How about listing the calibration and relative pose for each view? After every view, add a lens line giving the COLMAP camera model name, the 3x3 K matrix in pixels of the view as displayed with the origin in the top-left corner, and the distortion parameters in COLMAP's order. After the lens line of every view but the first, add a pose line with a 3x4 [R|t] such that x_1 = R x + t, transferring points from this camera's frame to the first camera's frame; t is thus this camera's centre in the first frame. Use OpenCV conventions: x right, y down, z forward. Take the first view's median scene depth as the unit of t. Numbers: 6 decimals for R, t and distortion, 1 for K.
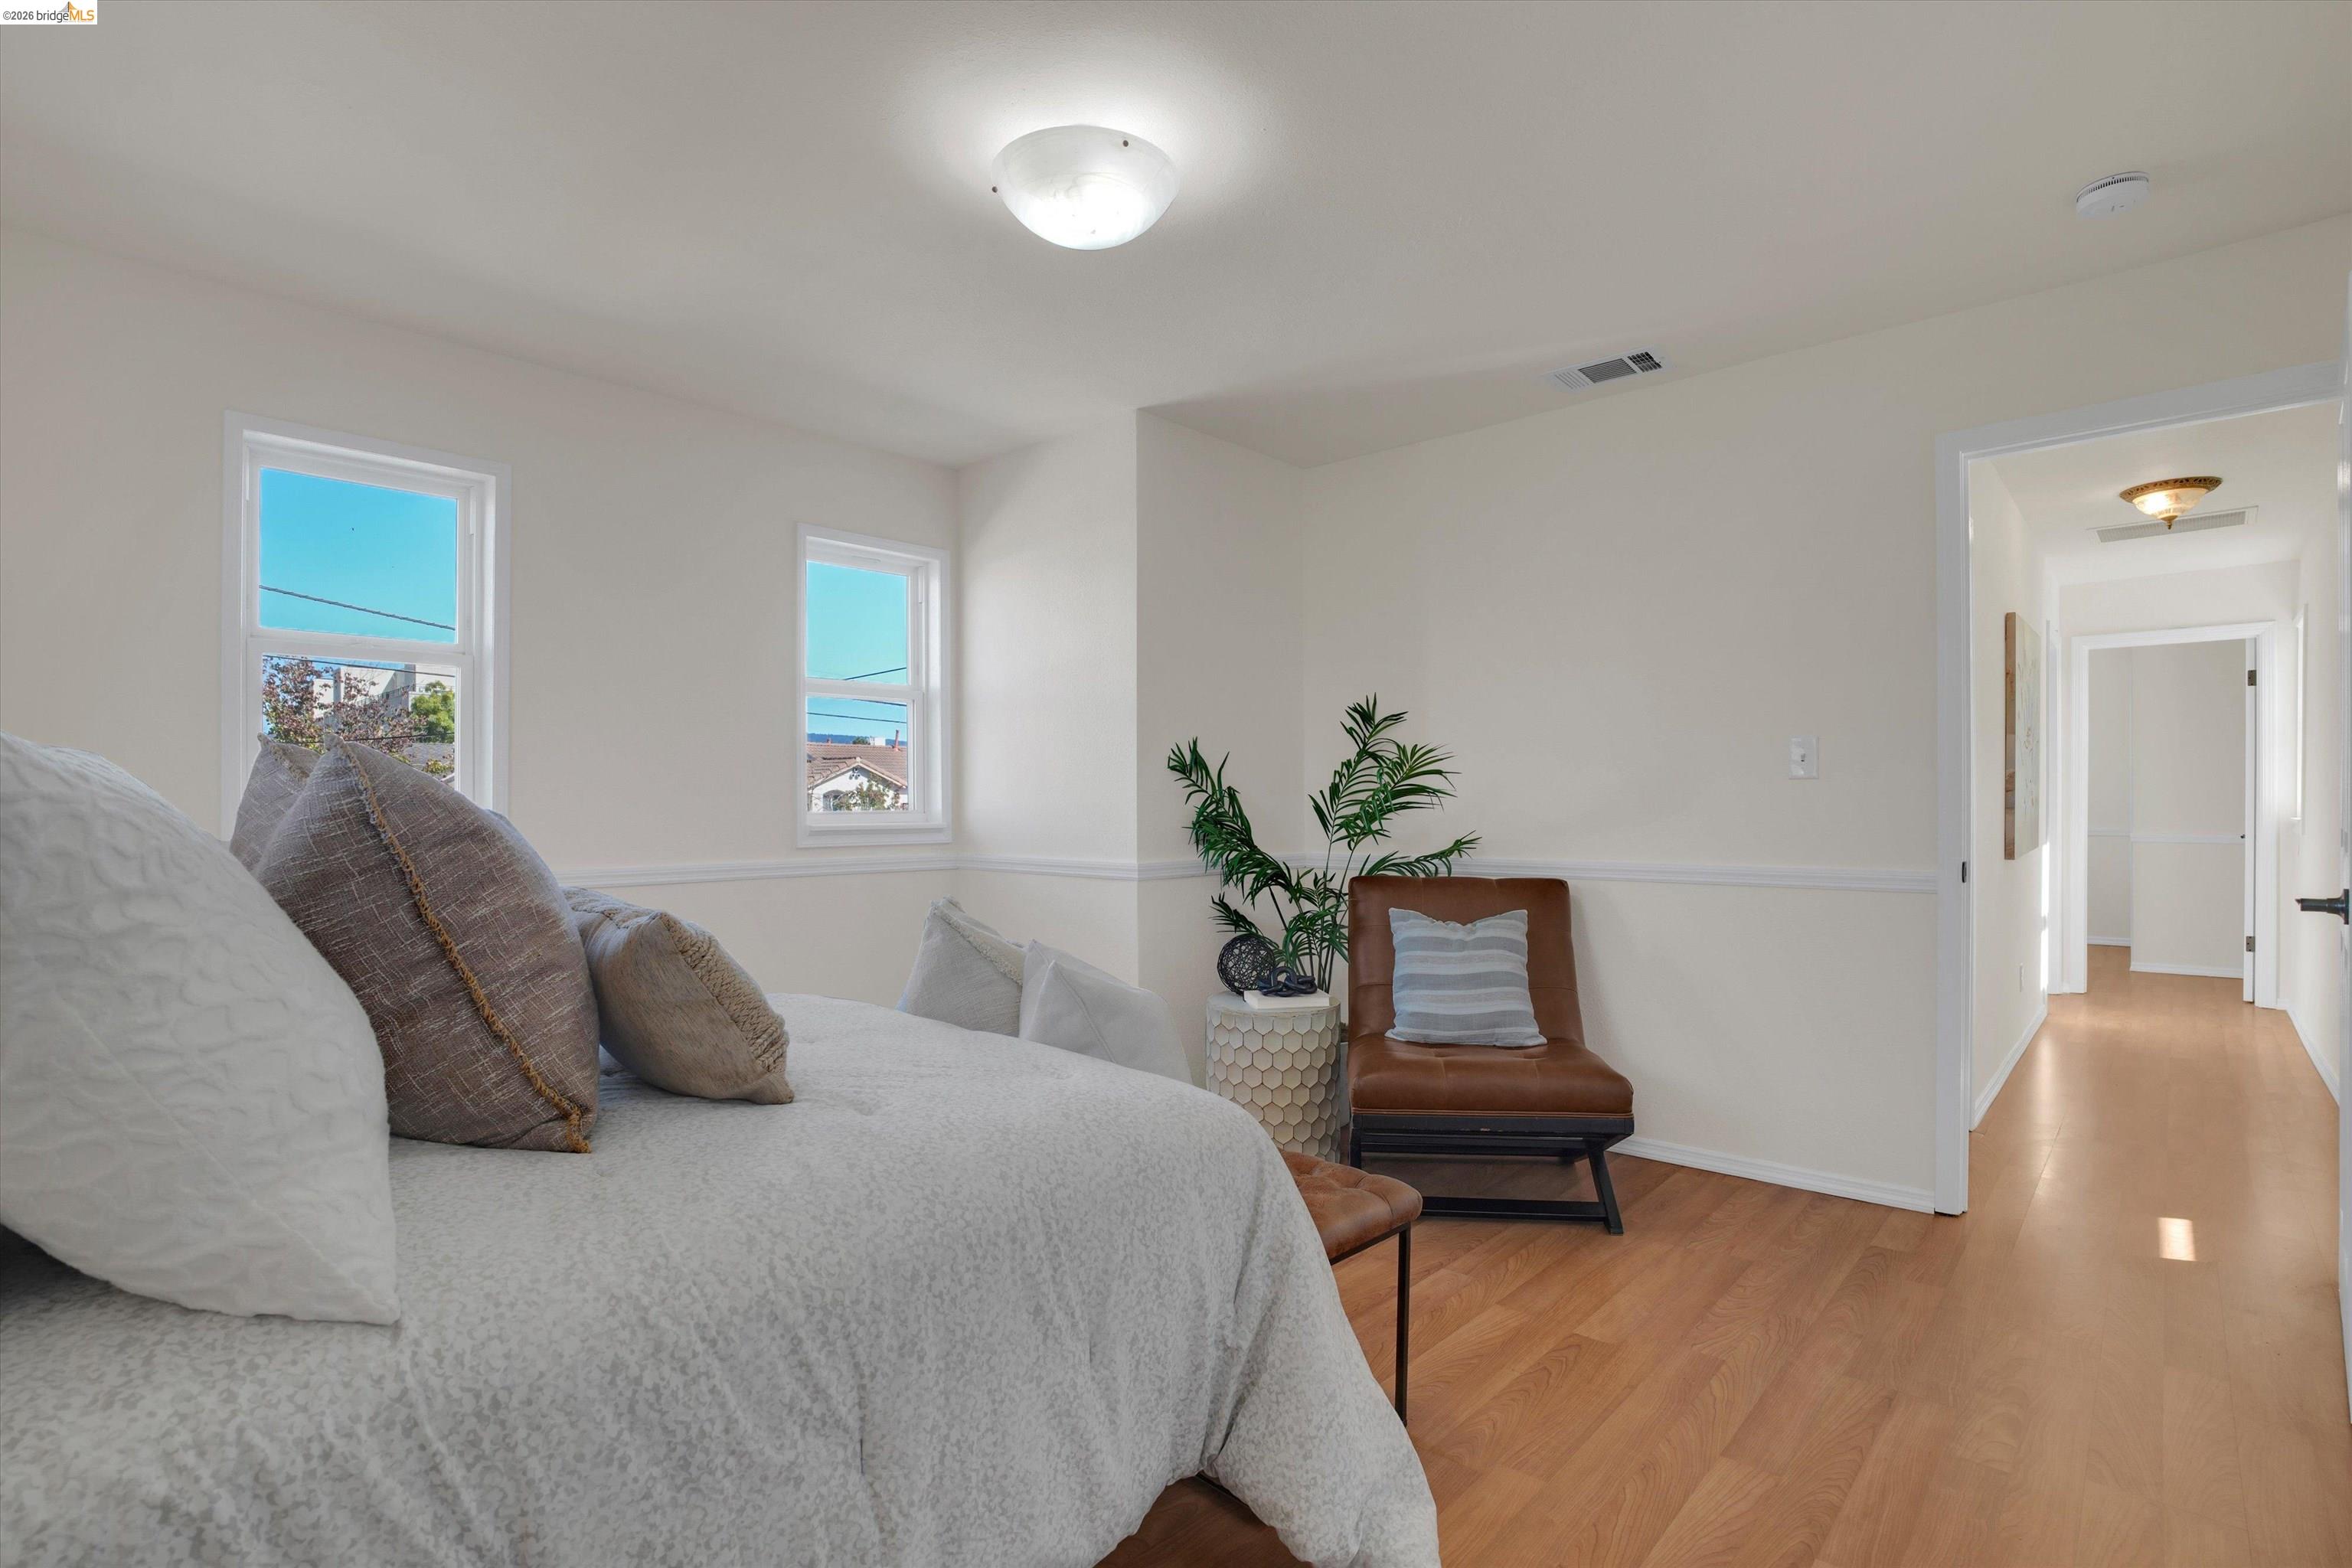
lens RADIAL K [[1100.3, 0, 1178.7], [0, 1100.3, 829.6], [0, 0, 1]] dist [-0.062580, 0.019927]
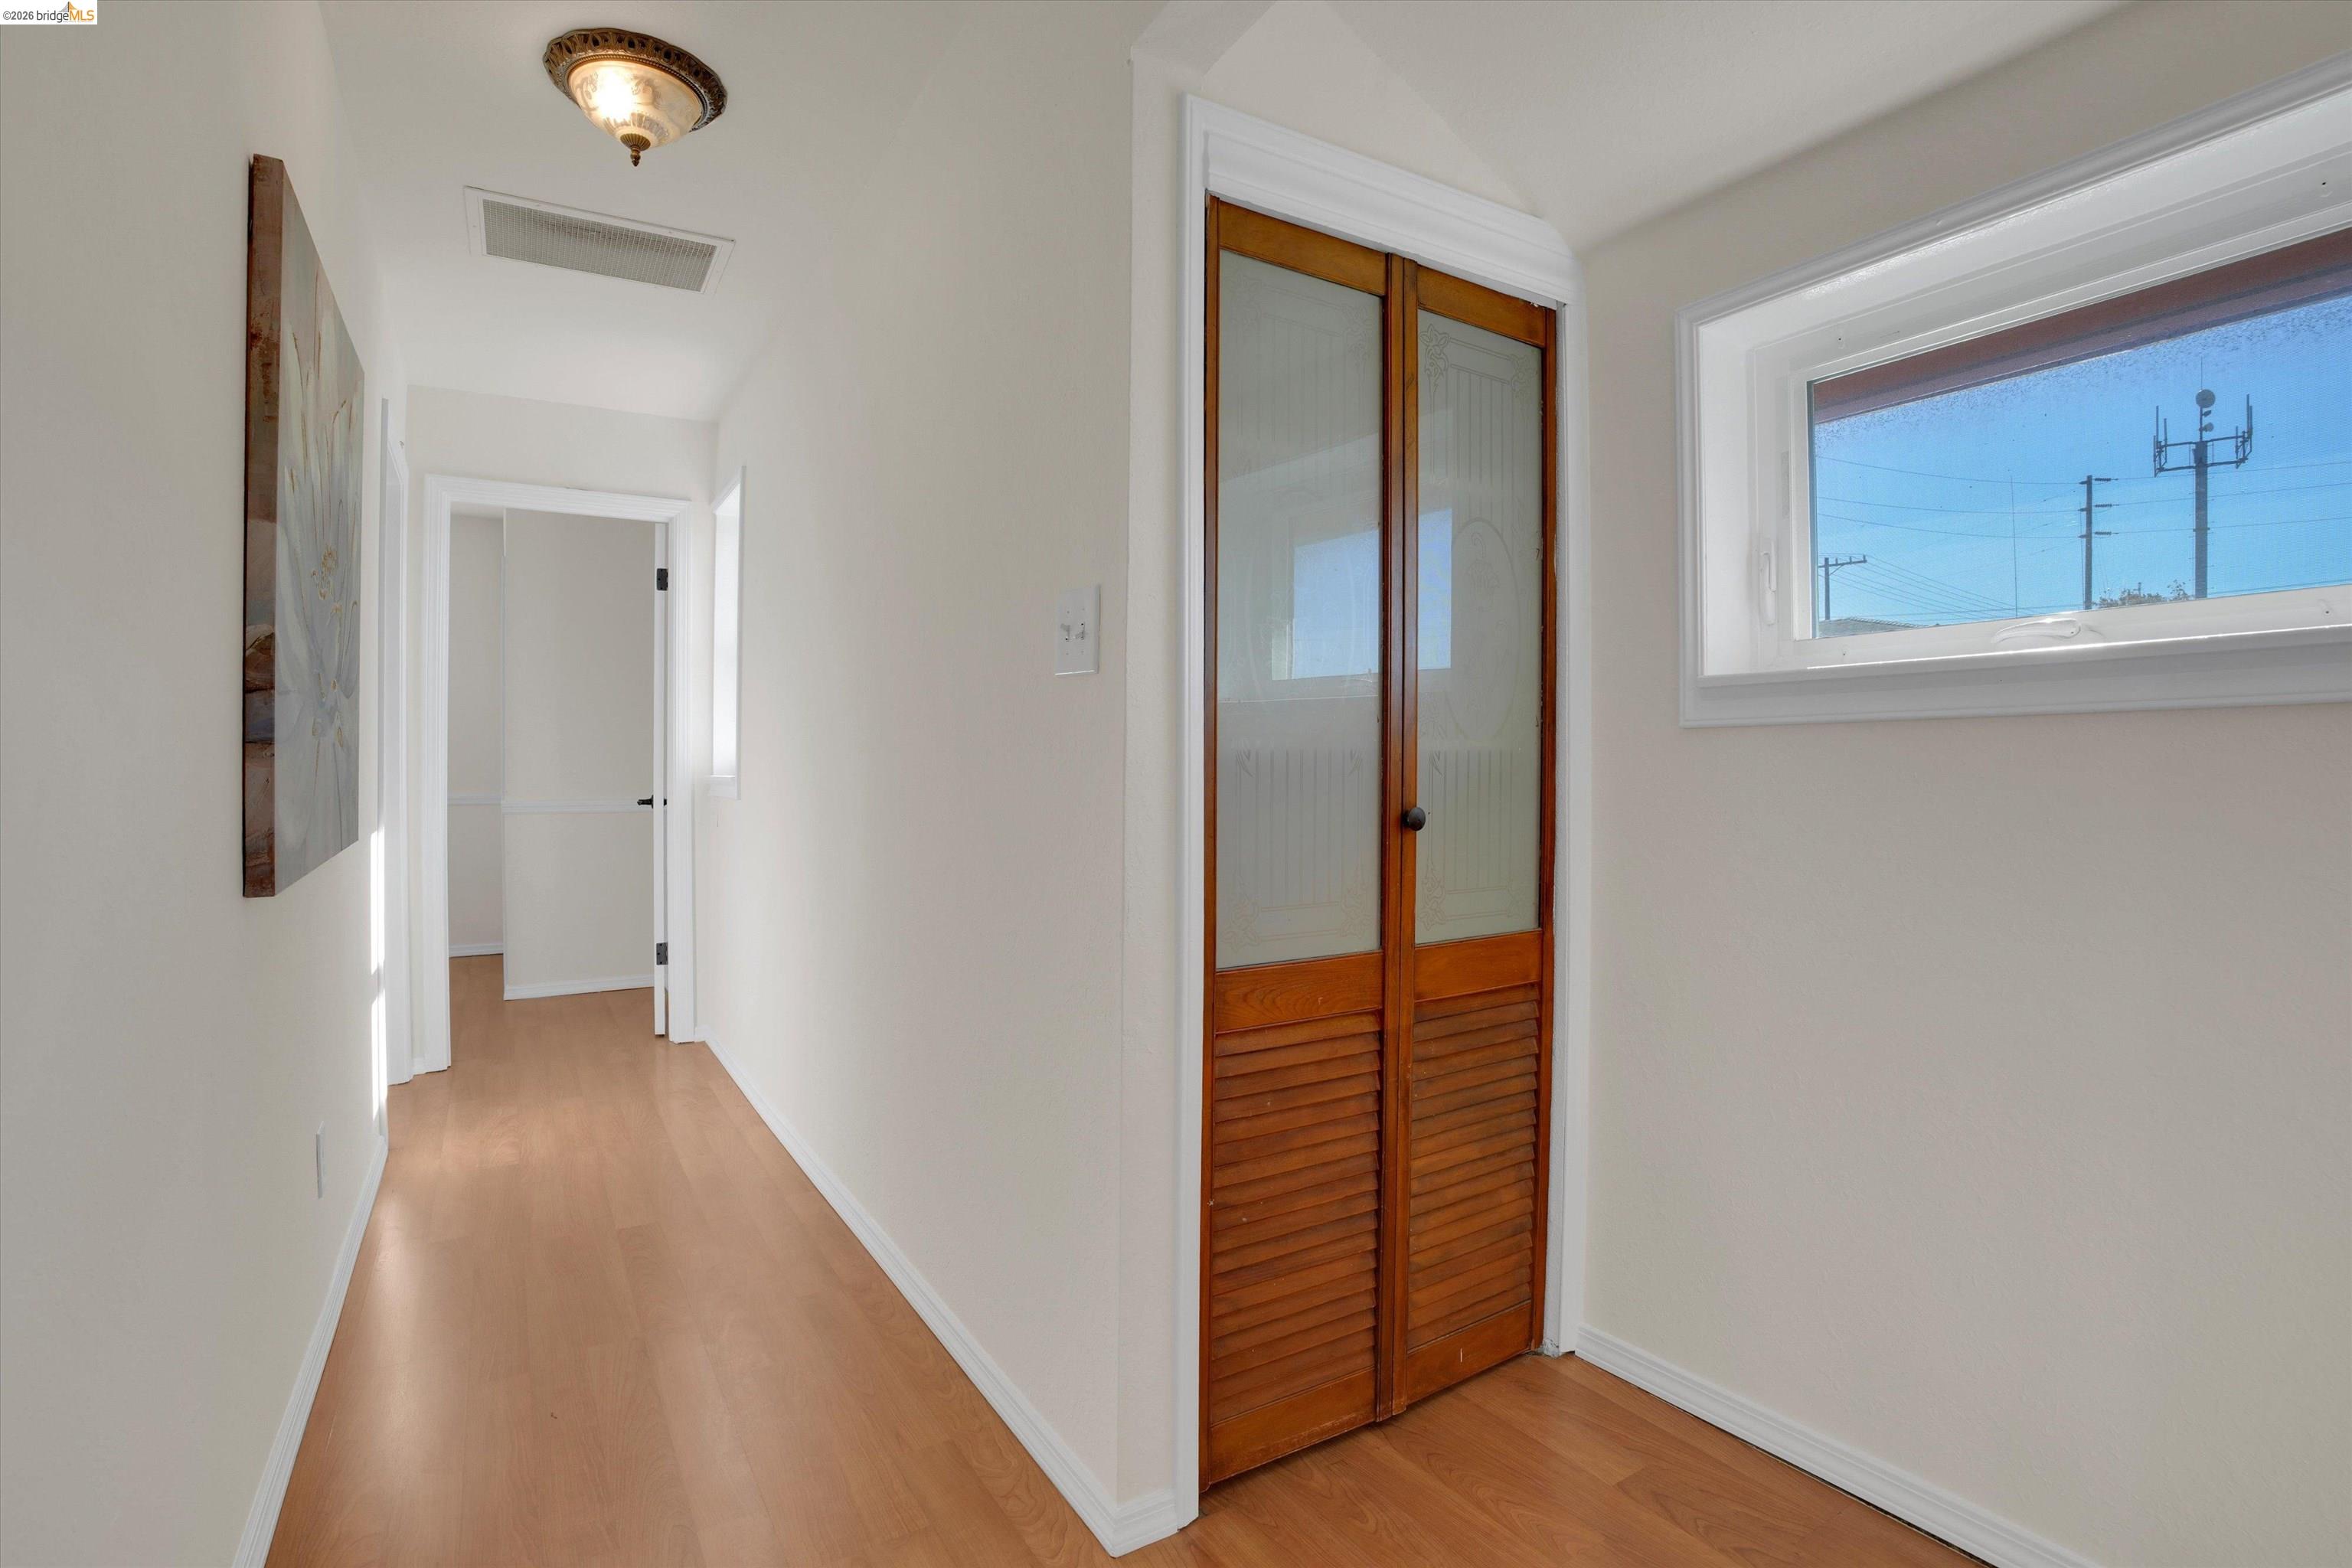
lens RADIAL K [[1105.9, 0, 1173.9], [0, 1105.9, 755.1], [0, 0, 1]] dist [-0.070963, 0.030324]
pose [[0.255122, 0.015743, 0.966781, 0.401931], [0.019665, 0.999576, -0.021466, -0.002839], [-0.966709, 0.024488, 0.254704, 0.484138]]
